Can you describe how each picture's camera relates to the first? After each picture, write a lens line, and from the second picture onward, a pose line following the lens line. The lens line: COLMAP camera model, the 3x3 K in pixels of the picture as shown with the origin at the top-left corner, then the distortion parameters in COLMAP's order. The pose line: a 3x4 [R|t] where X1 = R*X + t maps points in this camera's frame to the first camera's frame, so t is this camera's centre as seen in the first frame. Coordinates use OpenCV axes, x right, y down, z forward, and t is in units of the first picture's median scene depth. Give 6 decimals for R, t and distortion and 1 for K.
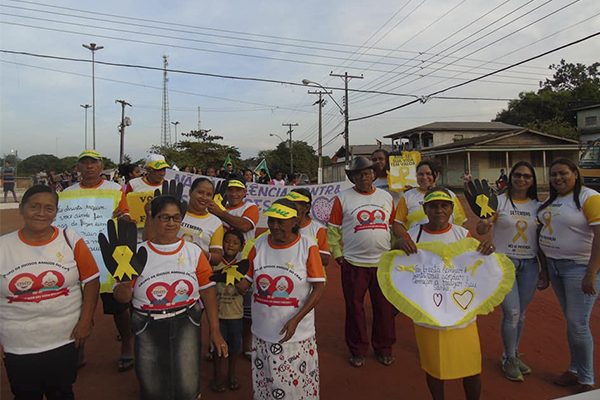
lens RADIAL K [[427.6, 0, 300.4], [0, 427.6, 190.2], [0, 0, 1]] dist [-0.068245, 0.000636]
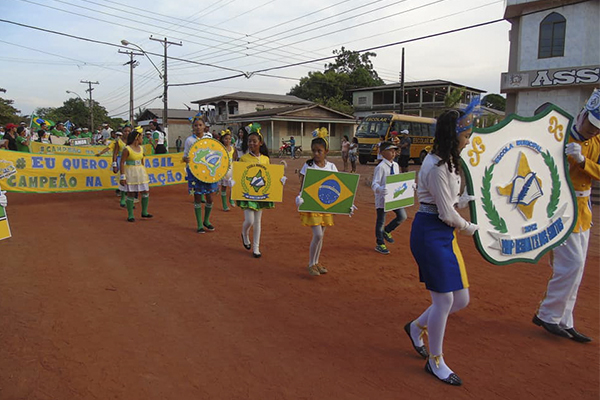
lens RADIAL K [[435.5, 0, 296.4], [0, 435.5, 197.5], [0, 0, 1]] dist [-0.079268, 0.060350]
pose [[0.888945, -0.024274, 0.457370, -0.072121], [-0.018213, 0.995931, 0.088255, 0.010144], [-0.457651, -0.086784, 0.884886, -0.082936]]
